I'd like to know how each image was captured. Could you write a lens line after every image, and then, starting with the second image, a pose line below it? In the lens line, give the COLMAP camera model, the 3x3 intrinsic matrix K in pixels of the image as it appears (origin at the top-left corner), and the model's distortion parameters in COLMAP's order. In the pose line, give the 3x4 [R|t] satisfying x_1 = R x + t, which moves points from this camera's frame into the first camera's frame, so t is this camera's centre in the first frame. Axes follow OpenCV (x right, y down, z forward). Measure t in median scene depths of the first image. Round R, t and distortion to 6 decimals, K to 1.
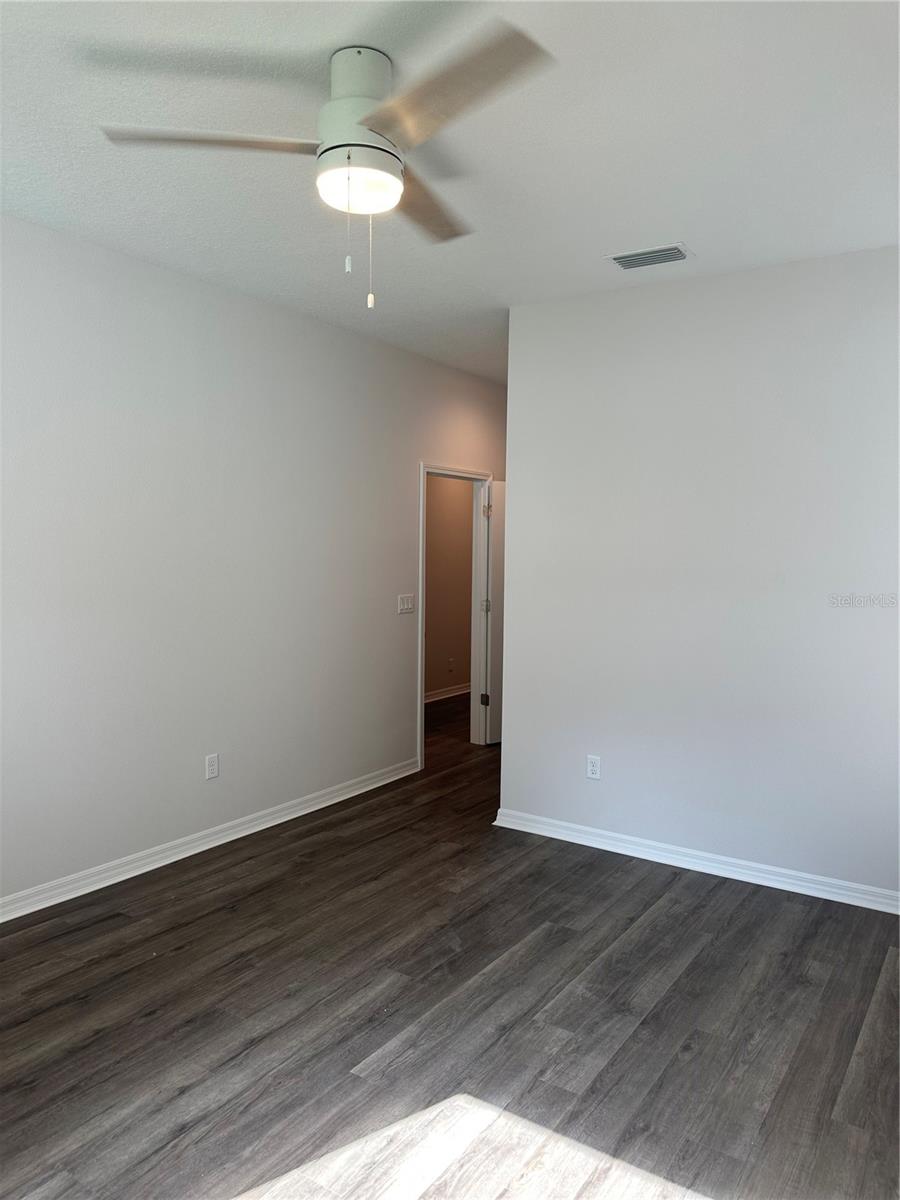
lens RADIAL K [[842.8, 0, 450.0], [0, 842.8, 600.0], [0, 0, 1]] dist [0.092500, -0.122629]
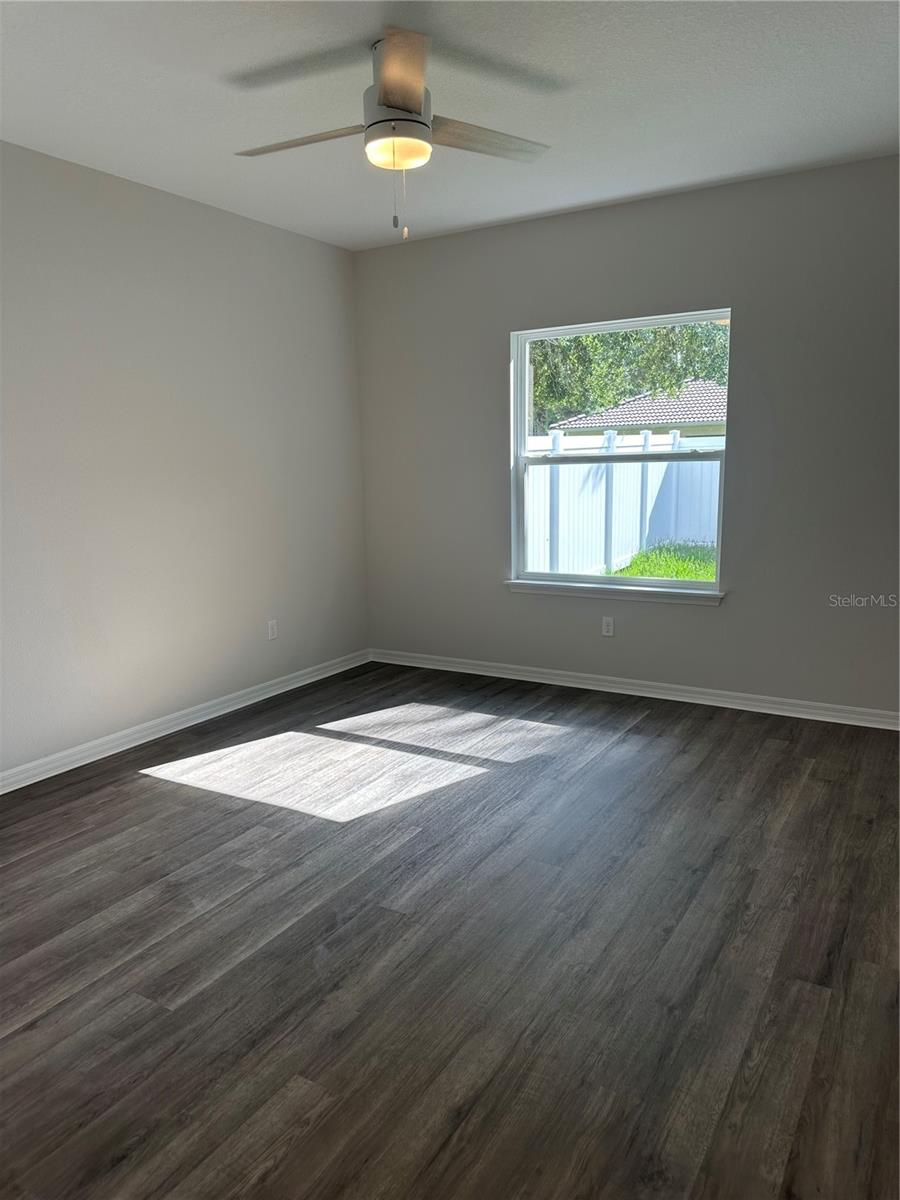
lens RADIAL K [[842.8, 0, 450.0], [0, 842.8, 600.0], [0, 0, 1]] dist [0.092500, -0.122629]
pose [[-0.998685, 0.019811, -0.047282, -0.083028], [0.008559, 0.973802, 0.227237, -0.084506], [0.050545, 0.226534, -0.972691, 1.782450]]
